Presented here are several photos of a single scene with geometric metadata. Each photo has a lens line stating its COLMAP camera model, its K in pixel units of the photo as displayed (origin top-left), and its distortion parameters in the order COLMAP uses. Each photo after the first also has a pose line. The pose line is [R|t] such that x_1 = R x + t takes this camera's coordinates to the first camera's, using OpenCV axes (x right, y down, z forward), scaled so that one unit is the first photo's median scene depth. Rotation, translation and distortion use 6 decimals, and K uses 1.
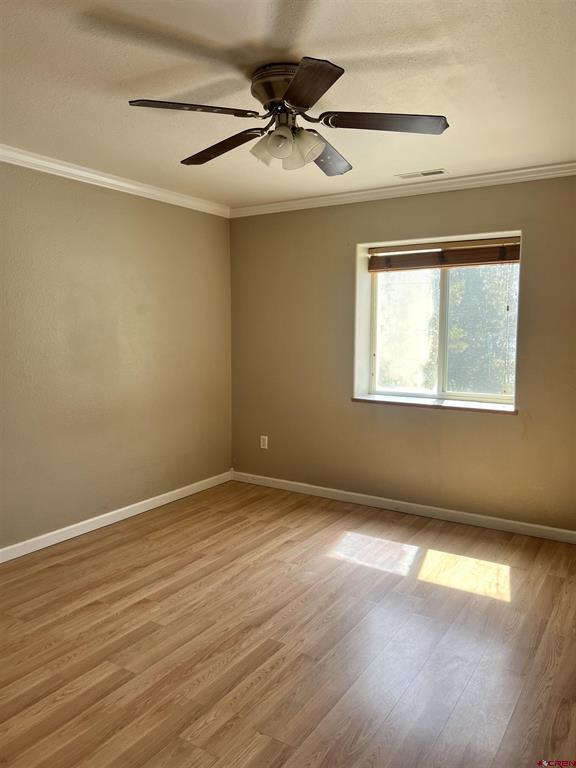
lens RADIAL K [[583.3, 0, 285.6], [0, 583.3, 389.7], [0, 0, 1]] dist [0.057455, -0.068855]
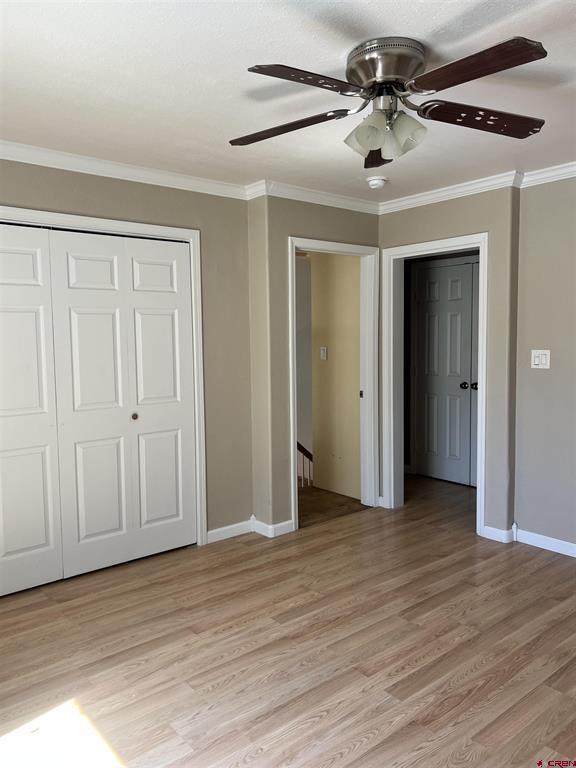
lens RADIAL K [[583.3, 0, 285.6], [0, 583.3, 389.7], [0, 0, 1]] dist [0.057455, -0.068855]
pose [[-0.953640, -0.019245, 0.300333, -0.123026], [0.041887, 0.979752, 0.195784, -0.201406], [-0.298020, 0.199287, -0.933525, 1.868746]]
